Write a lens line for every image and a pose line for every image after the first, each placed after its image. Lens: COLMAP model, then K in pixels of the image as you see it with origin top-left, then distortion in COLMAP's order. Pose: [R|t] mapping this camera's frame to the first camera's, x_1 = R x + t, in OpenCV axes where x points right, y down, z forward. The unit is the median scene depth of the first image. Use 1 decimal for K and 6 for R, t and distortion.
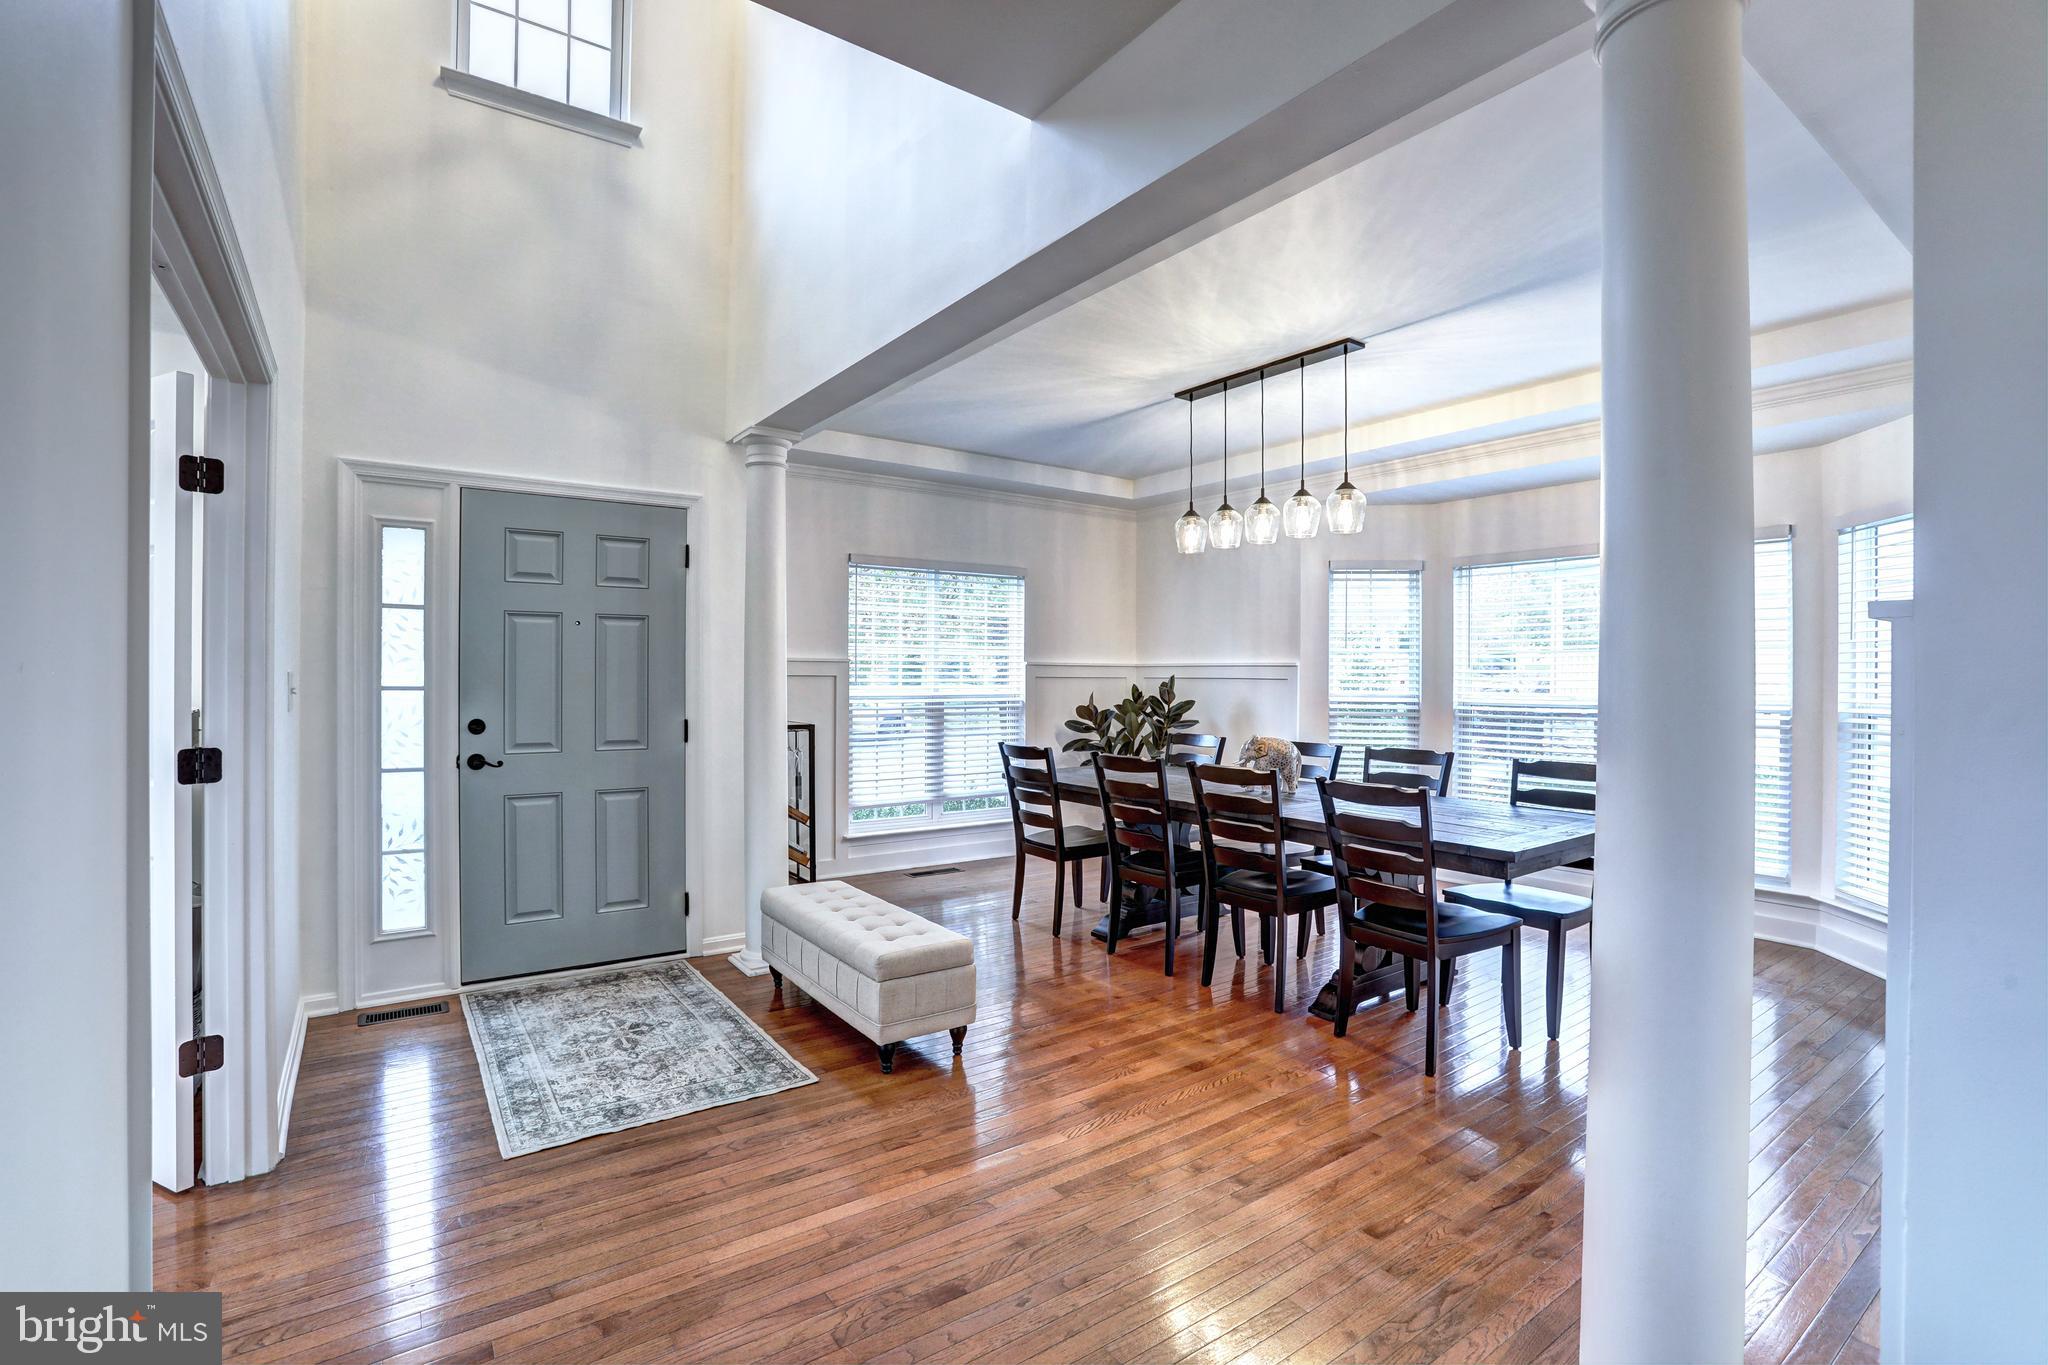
lens RADIAL K [[919.5, 0, 1035.5], [0, 919.5, 679.9], [0, 0, 1]] dist [-0.038685, 0.005165]
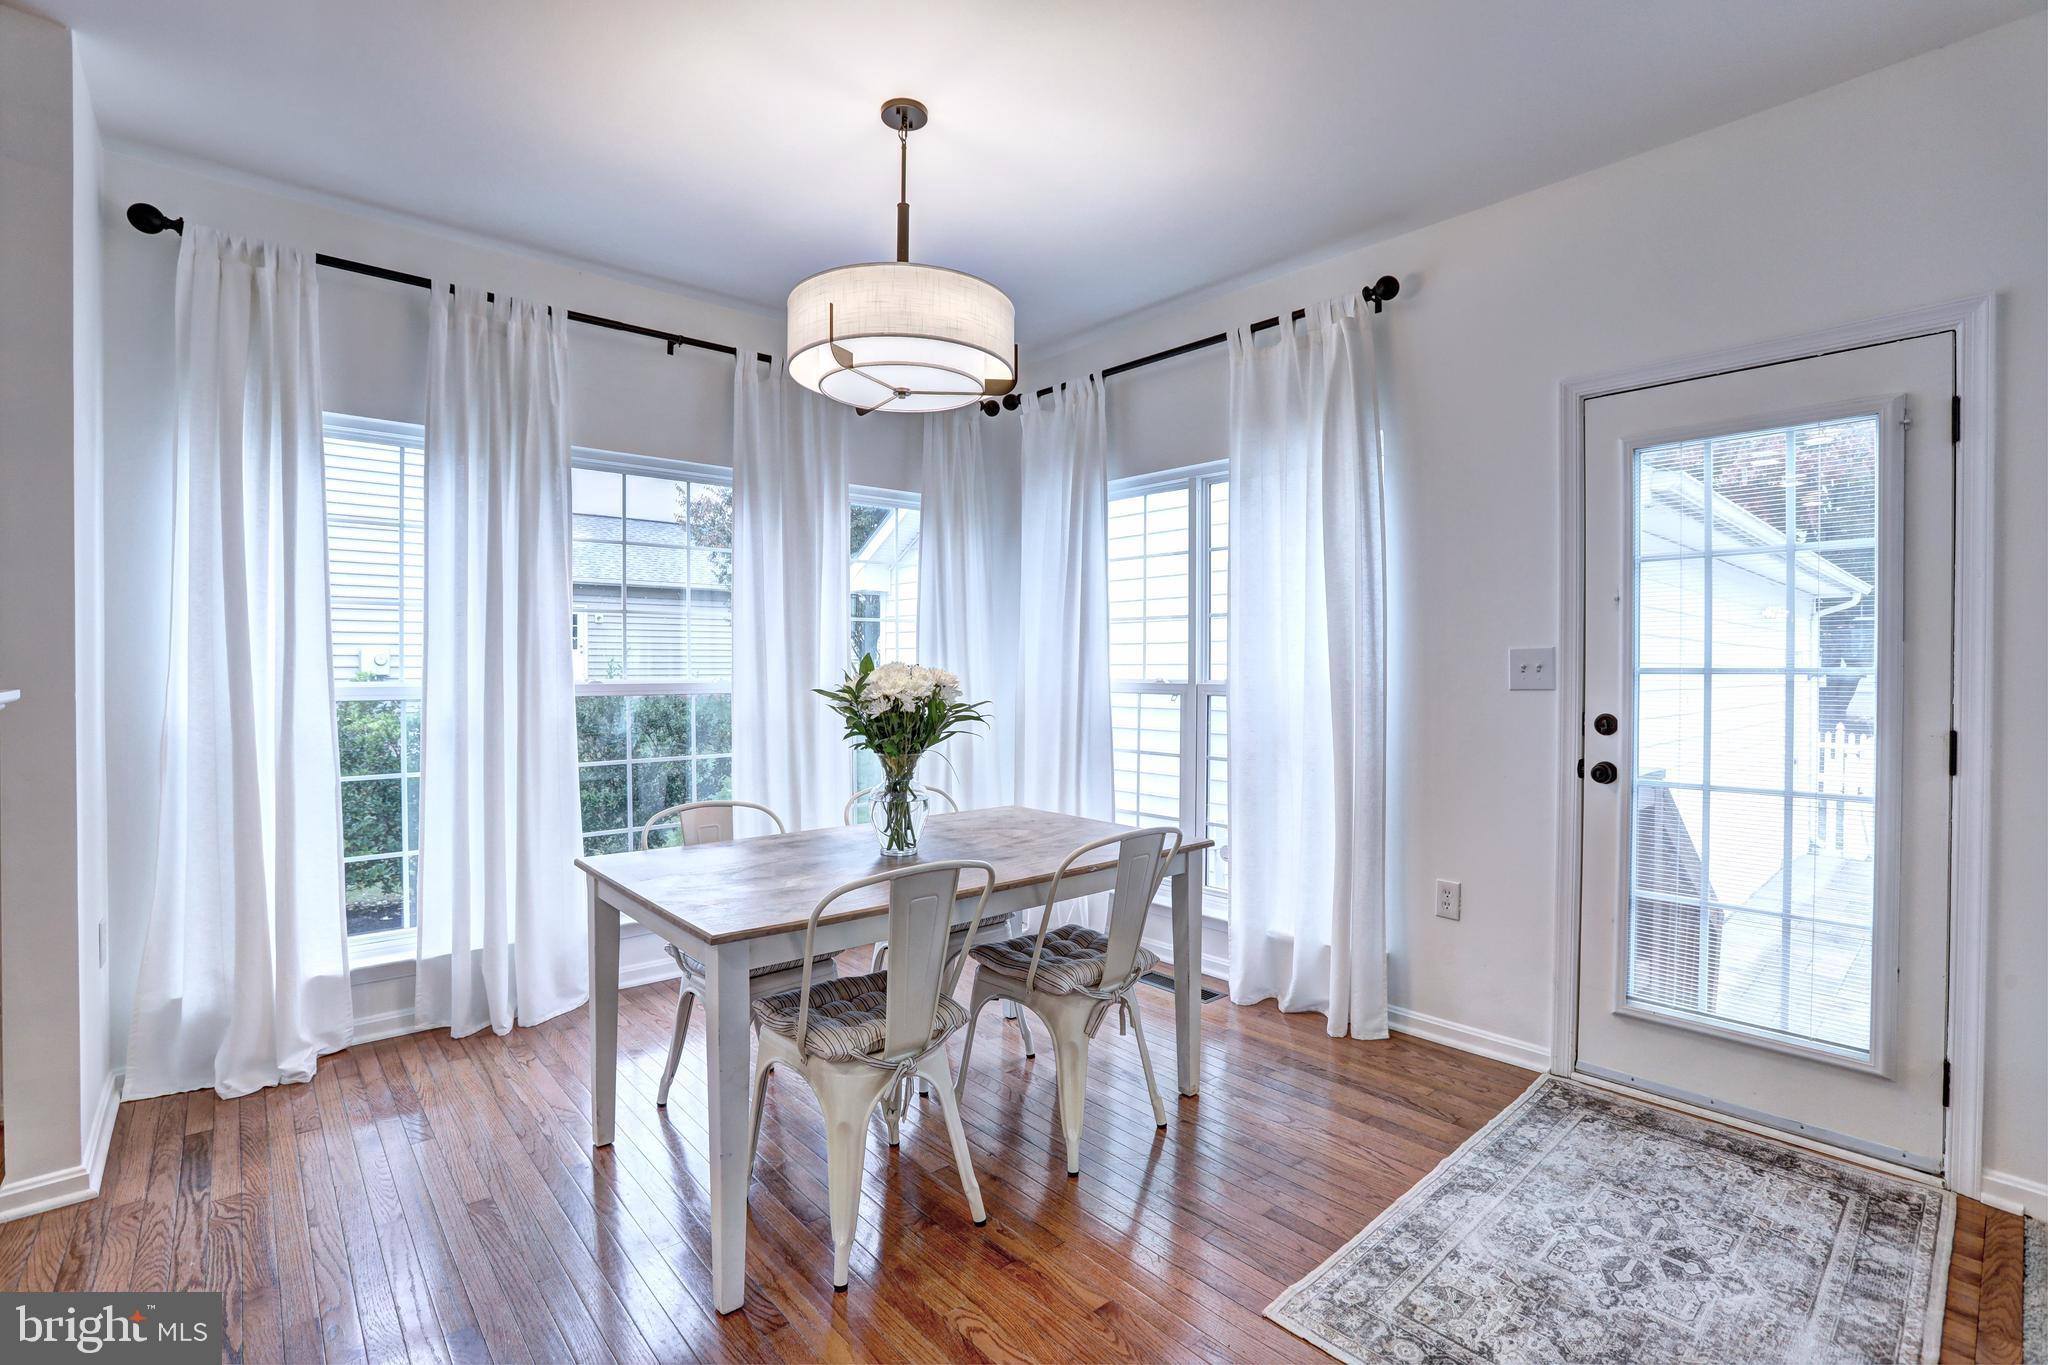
lens RADIAL K [[919.5, 0, 1019.3], [0, 919.5, 670.9], [0, 0, 1]] dist [-0.038685, 0.005165]
pose [[0.103058, 0.004028, -0.994667, 0.073629], [-0.014294, 0.999895, 0.002568, 0.014820], [0.994573, 0.013953, 0.103104, 0.505802]]
